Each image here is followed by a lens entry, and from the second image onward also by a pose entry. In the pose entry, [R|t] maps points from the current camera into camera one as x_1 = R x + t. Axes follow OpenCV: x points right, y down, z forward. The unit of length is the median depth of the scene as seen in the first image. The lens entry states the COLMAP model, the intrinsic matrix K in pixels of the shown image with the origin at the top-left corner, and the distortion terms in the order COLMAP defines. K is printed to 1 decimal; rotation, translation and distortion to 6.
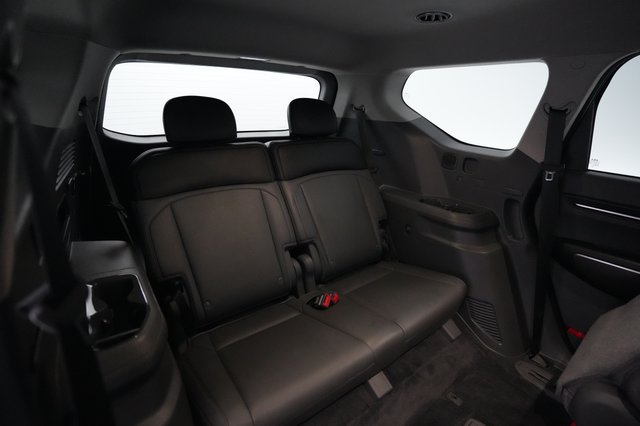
lens RADIAL K [[301.7, 0, 319.5], [0, 301.7, 224.5], [0, 0, 1]] dist [0.000515, -0.000022]
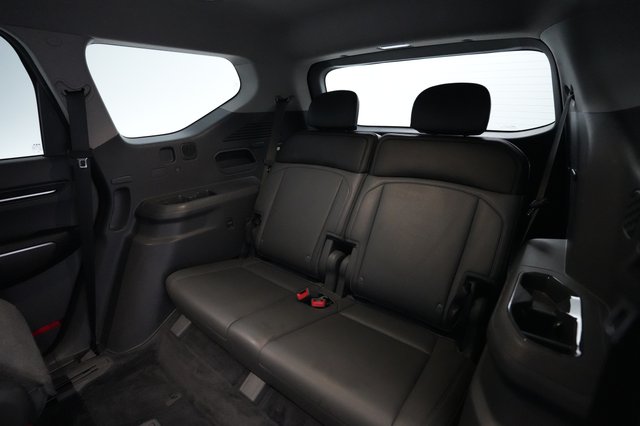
lens RADIAL K [[318.5, 0, 320.0], [0, 318.5, 213.0], [0, 0, 1]] dist [-0.000245, -0.000004]
pose [[0.245623, 0.288280, -0.925507, 0.763366], [-0.324069, 0.924242, 0.201880, -0.179314], [0.913591, 0.250342, 0.320438, 0.556194]]
